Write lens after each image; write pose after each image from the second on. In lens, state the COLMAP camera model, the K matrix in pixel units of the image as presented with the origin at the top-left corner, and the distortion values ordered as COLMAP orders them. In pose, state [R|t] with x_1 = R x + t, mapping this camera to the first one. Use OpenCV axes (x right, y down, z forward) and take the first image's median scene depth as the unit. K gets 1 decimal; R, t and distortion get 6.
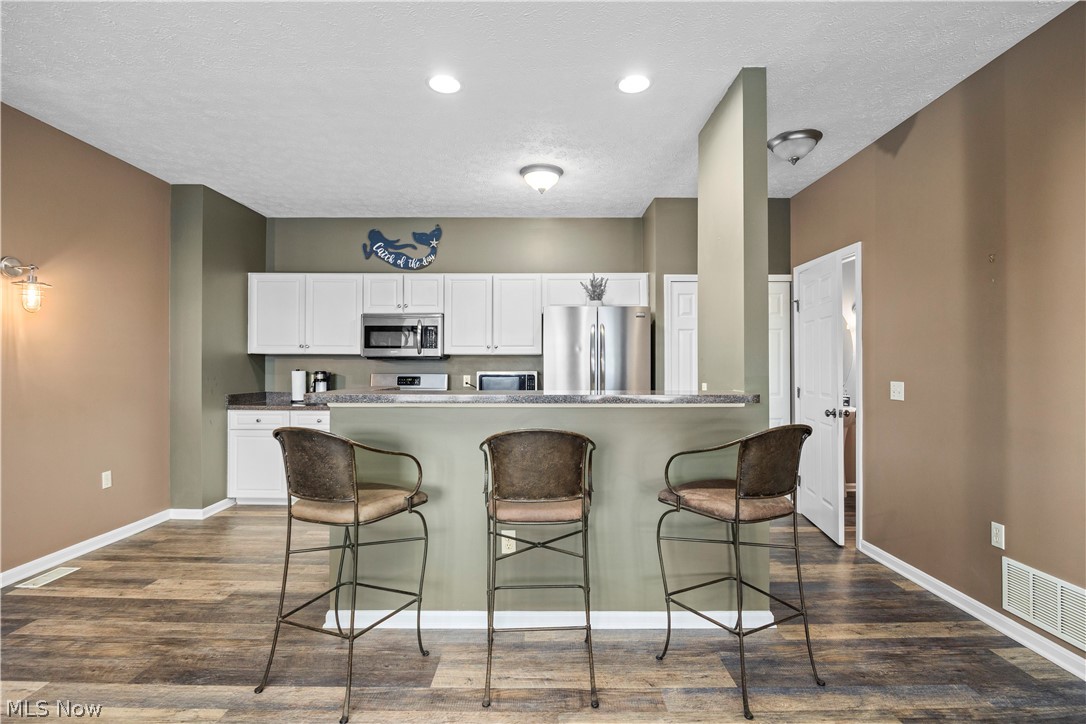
lens RADIAL K [[508.1, 0, 541.9], [0, 508.1, 358.2], [0, 0, 1]] dist [-0.009994, -0.000064]
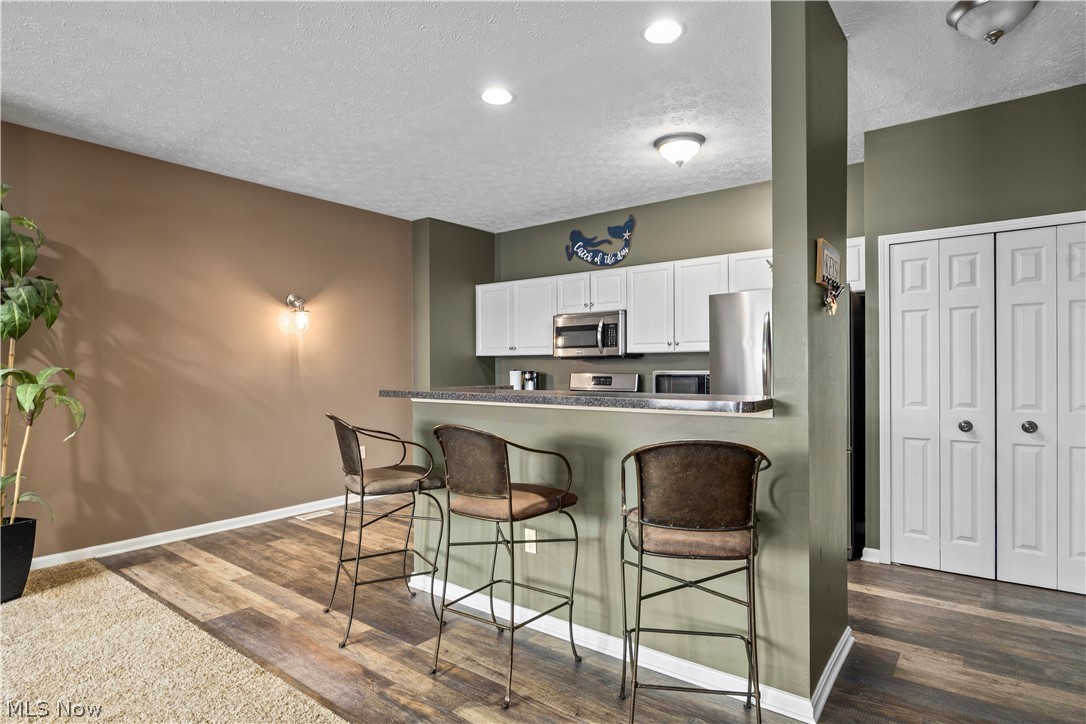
lens RADIAL K [[571.7, 0, 543.0], [0, 571.7, 362.0], [0, 0, 1]] dist [-0.002682, -0.000922]
pose [[0.797996, -0.011455, -0.602554, 0.322908], [0.018043, 0.999825, 0.004888, 0.001155], [0.602393, -0.014772, 0.798063, 0.058503]]
